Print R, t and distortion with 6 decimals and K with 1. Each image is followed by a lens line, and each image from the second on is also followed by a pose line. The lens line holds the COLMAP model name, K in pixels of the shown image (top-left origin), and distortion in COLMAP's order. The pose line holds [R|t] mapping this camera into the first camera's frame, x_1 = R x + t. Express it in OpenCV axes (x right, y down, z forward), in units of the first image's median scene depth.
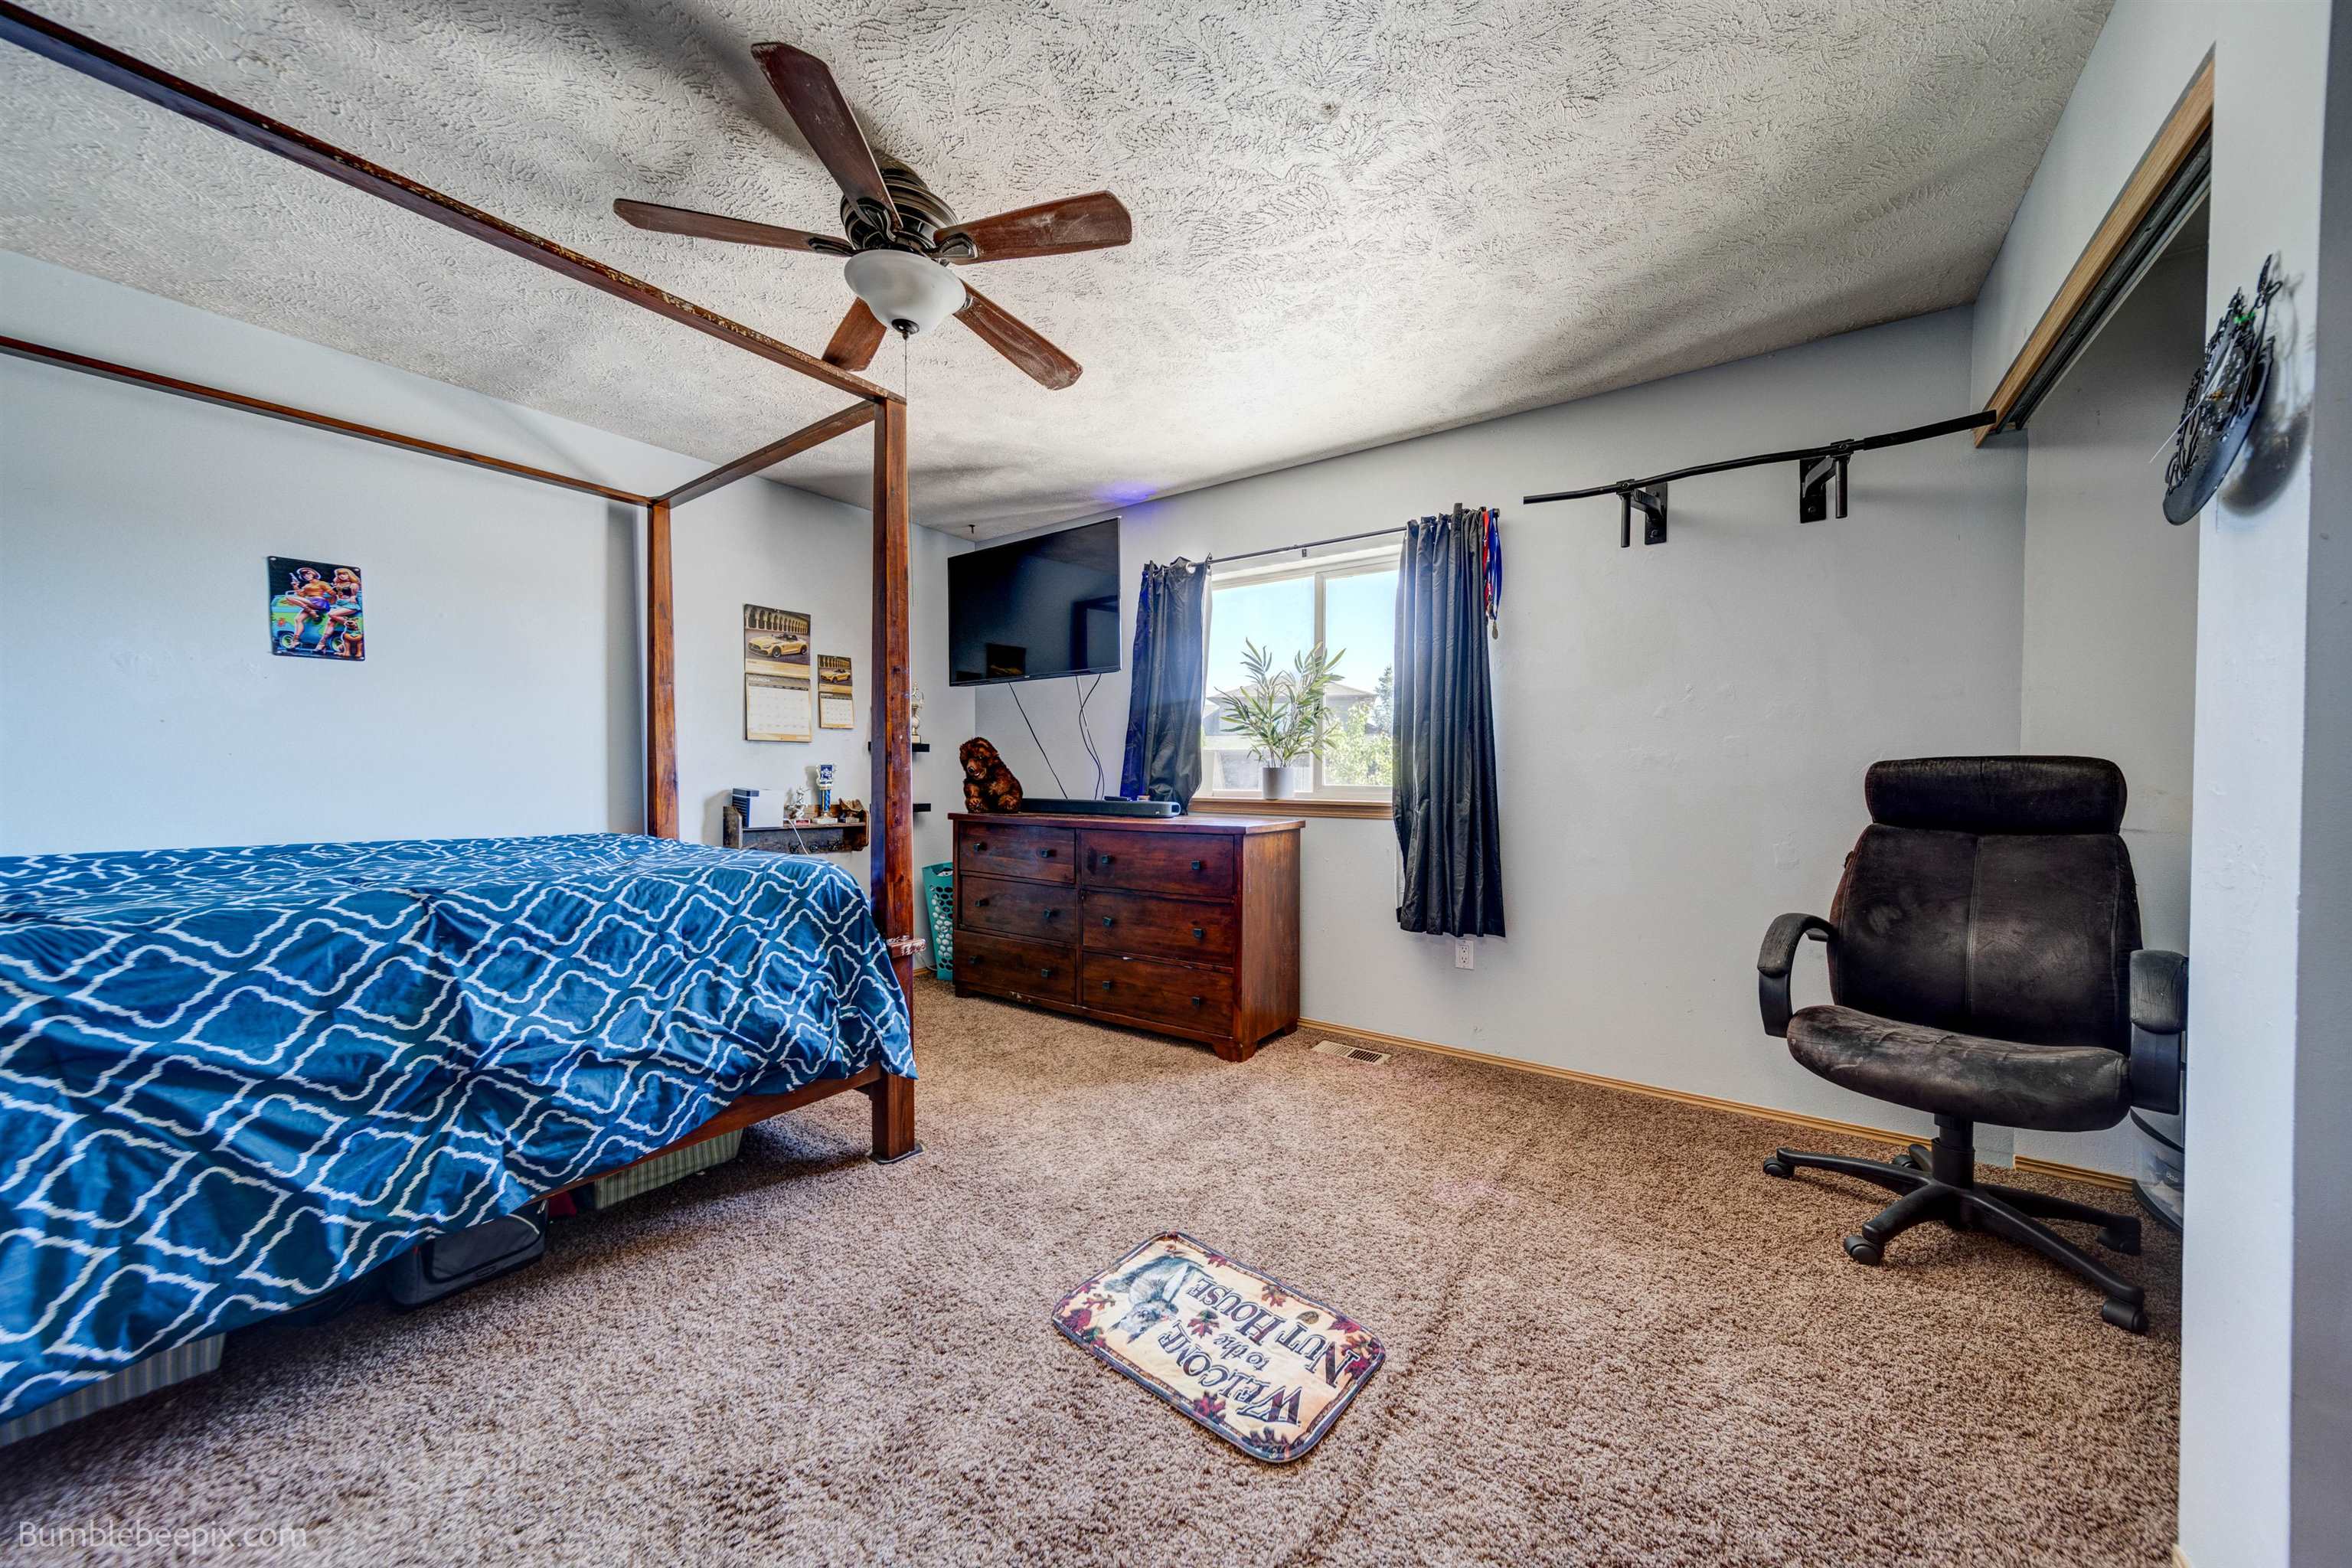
lens RADIAL K [[812.2, 0, 1176.4], [0, 812.2, 782.4], [0, 0, 1]] dist [0.002506, 0.000043]
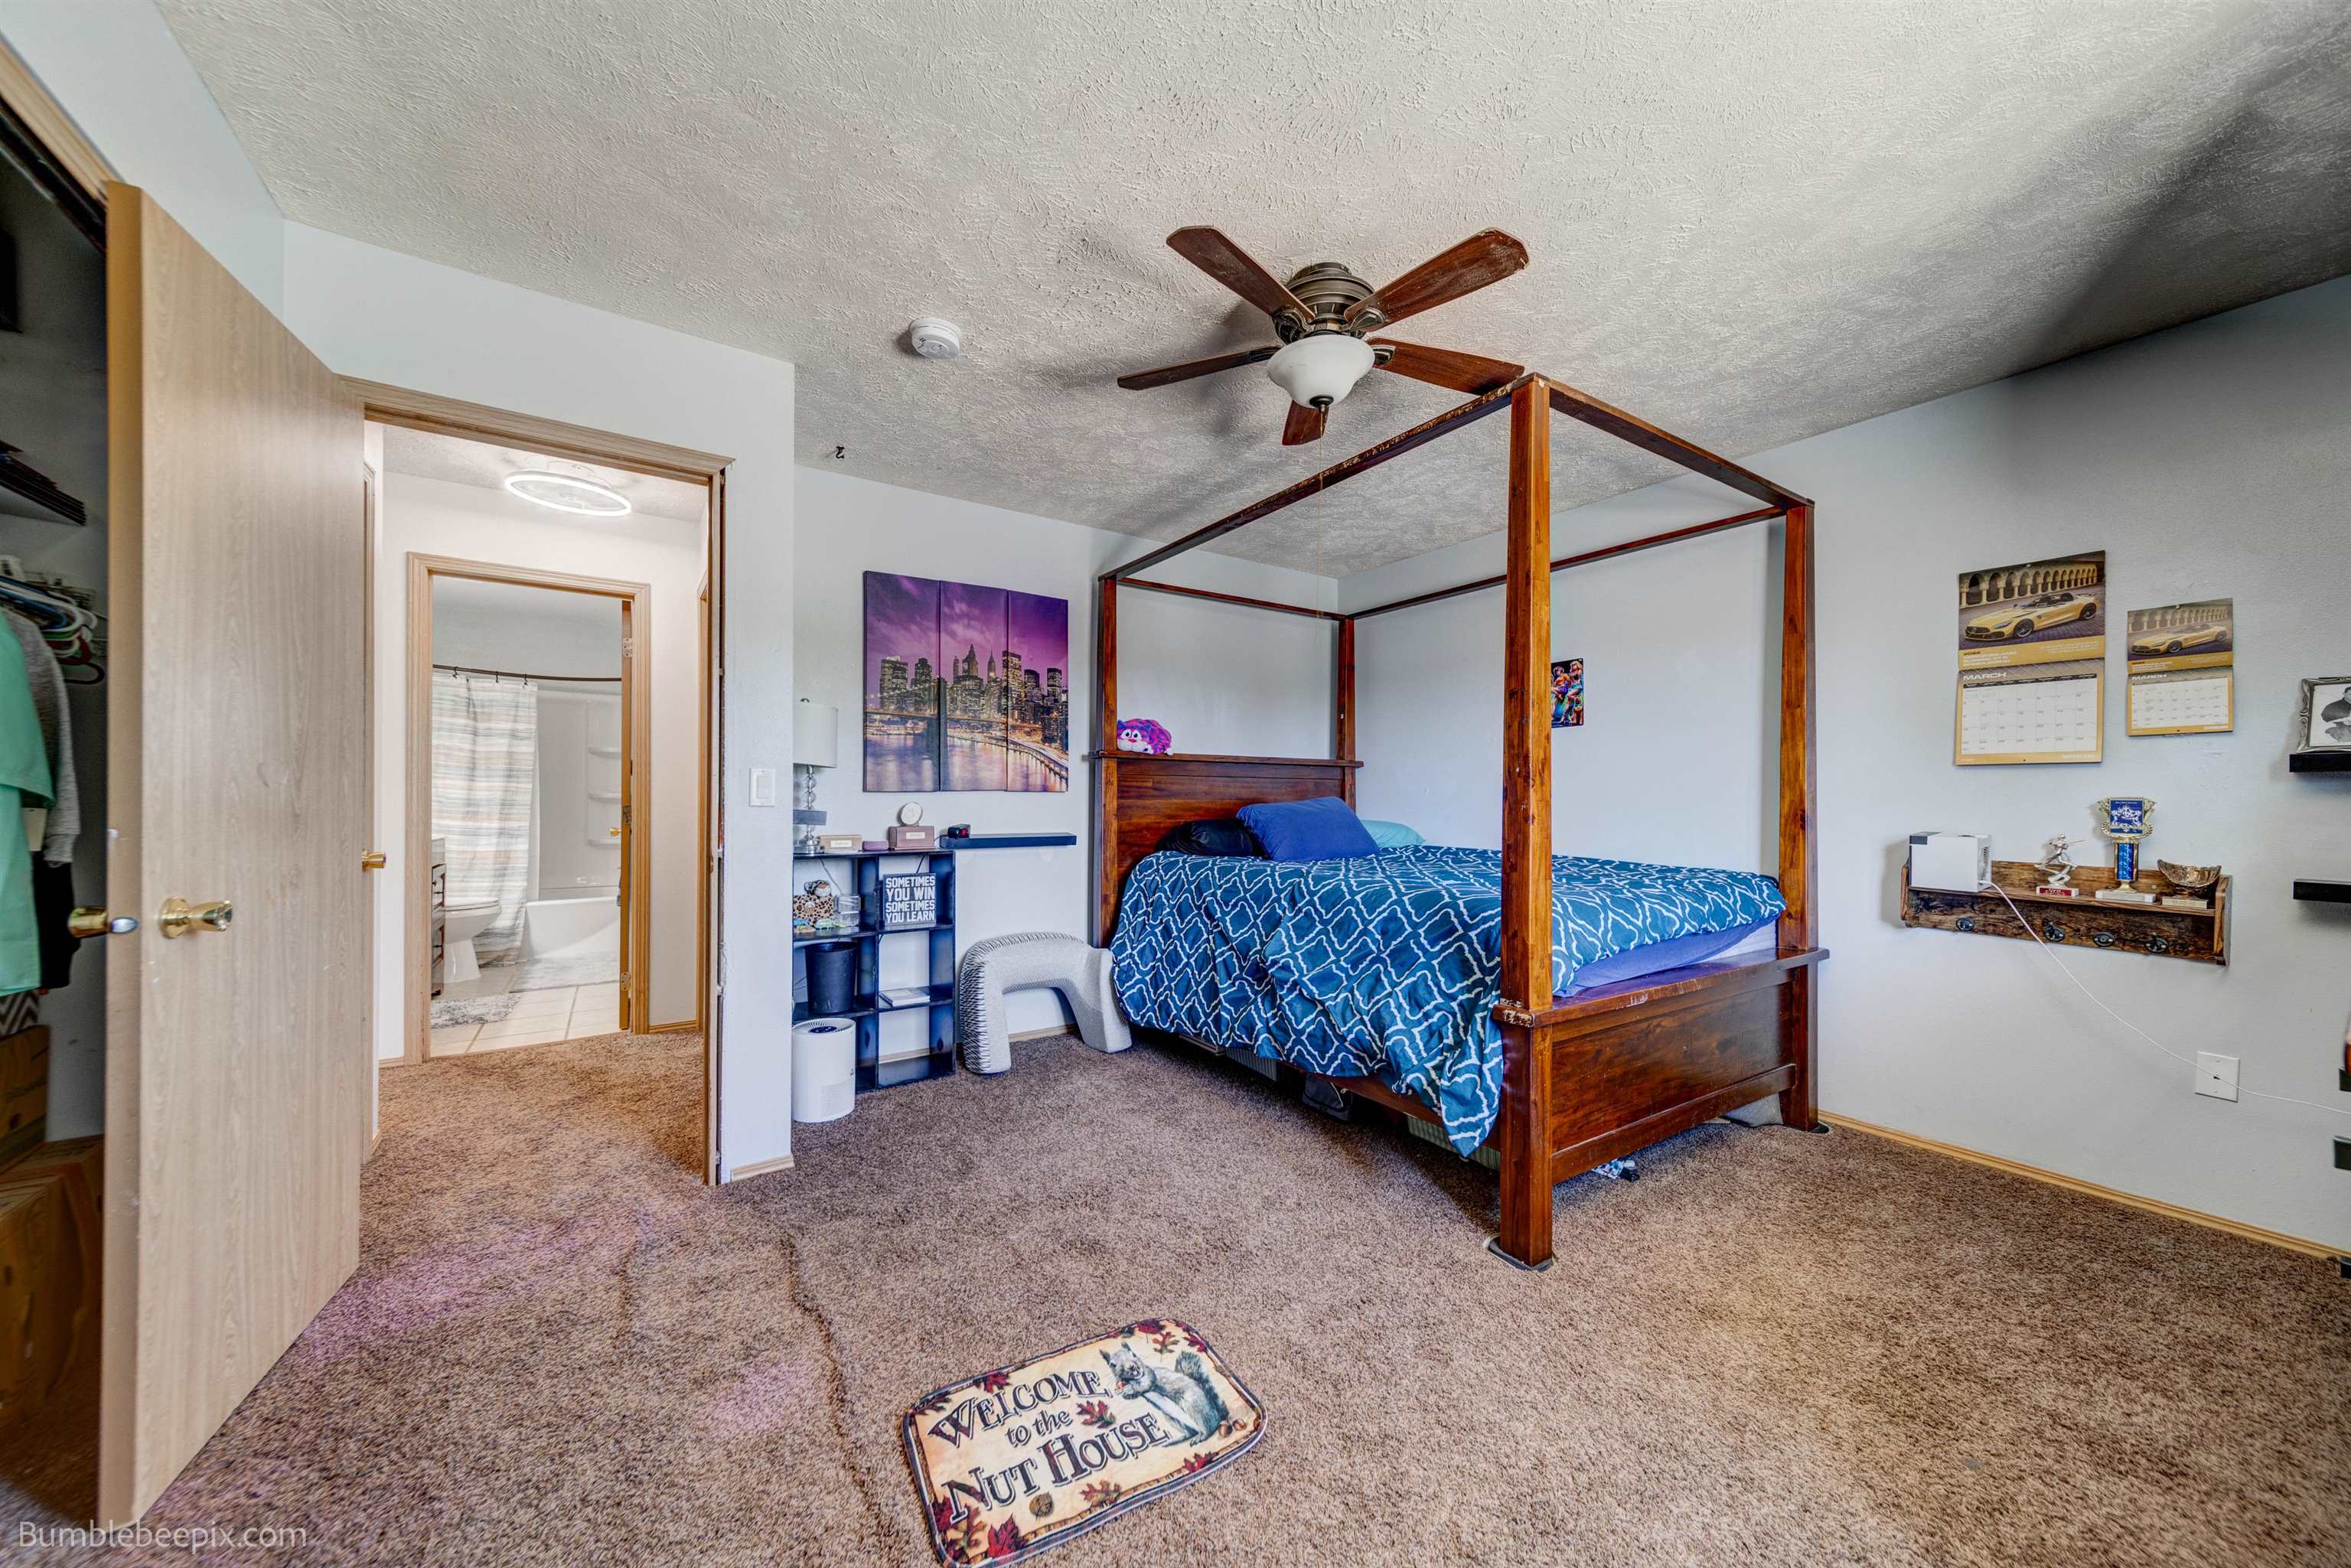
lens RADIAL K [[811.8, 0, 1174.1], [0, 811.8, 793.1], [0, 0, 1]] dist [0.002506, 0.000043]
pose [[-0.358839, -0.008163, -0.933364, 0.830381], [-0.017899, 0.999838, -0.001863, -0.031471], [0.933228, 0.016038, -0.358927, 1.347657]]
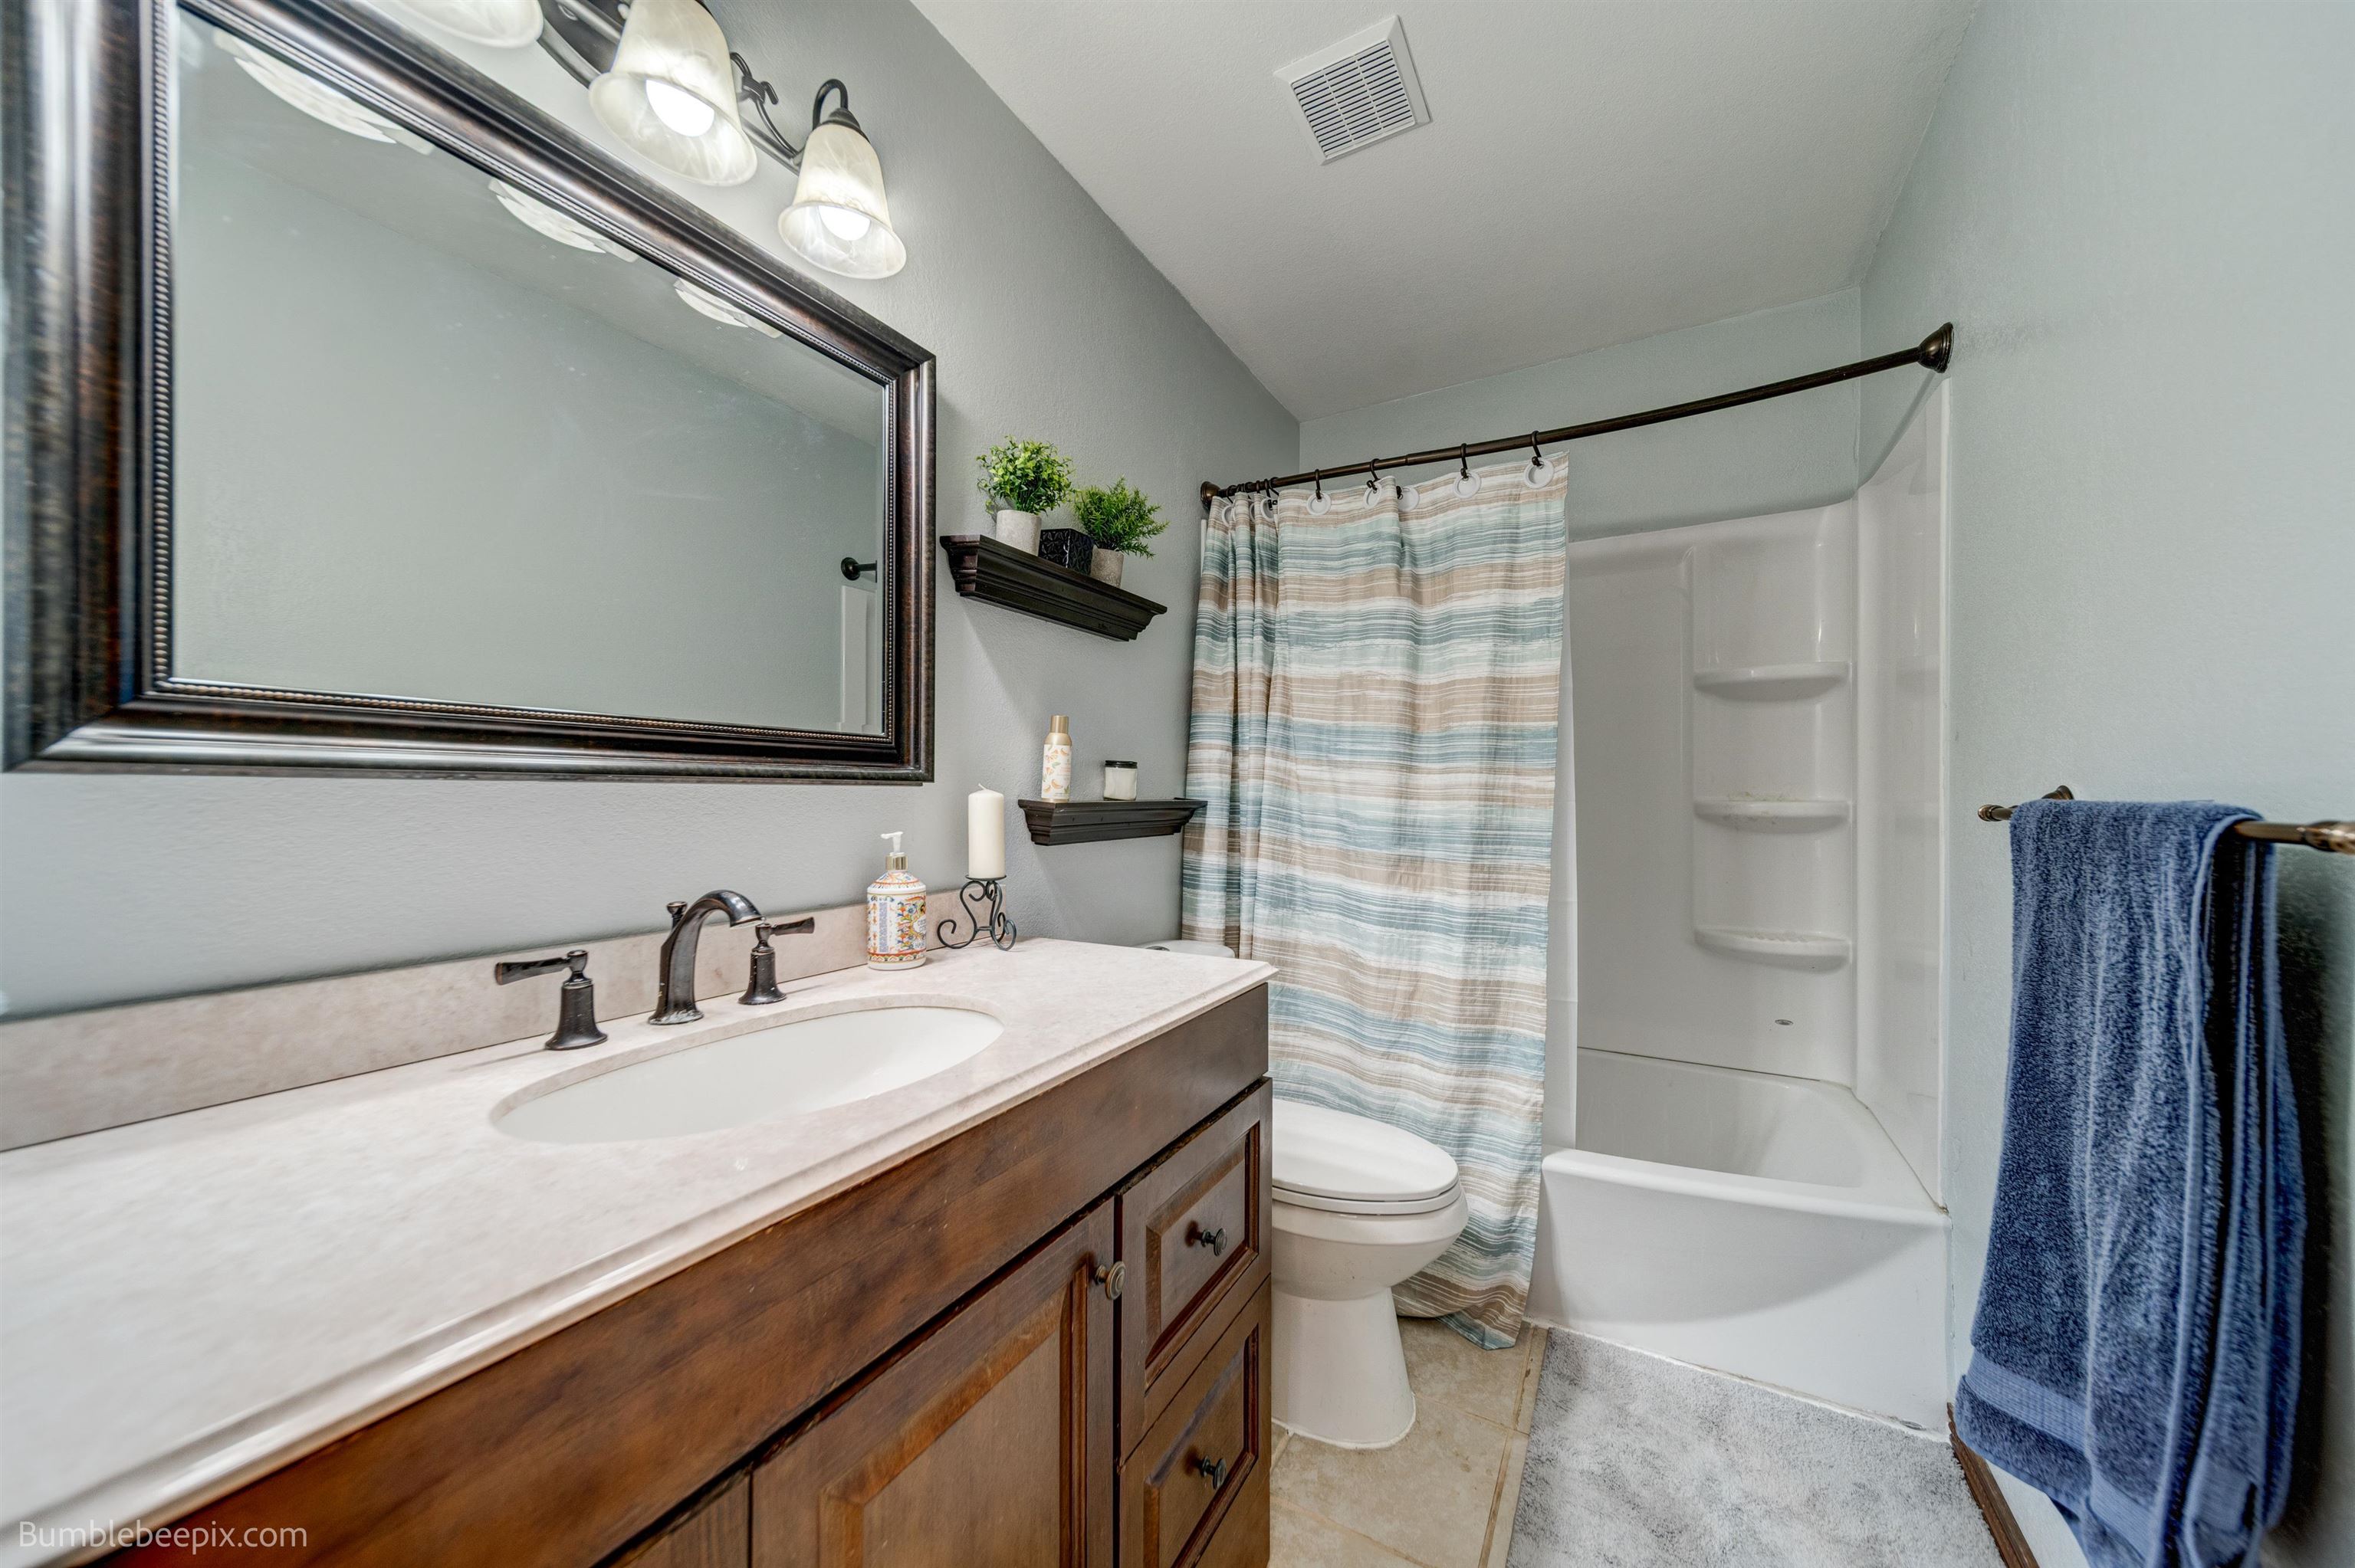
lens RADIAL K [[813.1, 0, 1180.8], [0, 813.1, 795.7], [0, 0, 1]] dist [0.002506, 0.000043]
pose [[-0.997072, -0.003524, -0.076382, 0.360999], [-0.004381, 0.999929, 0.011053, -0.025878], [0.076338, 0.011355, -0.997017, 0.573702]]
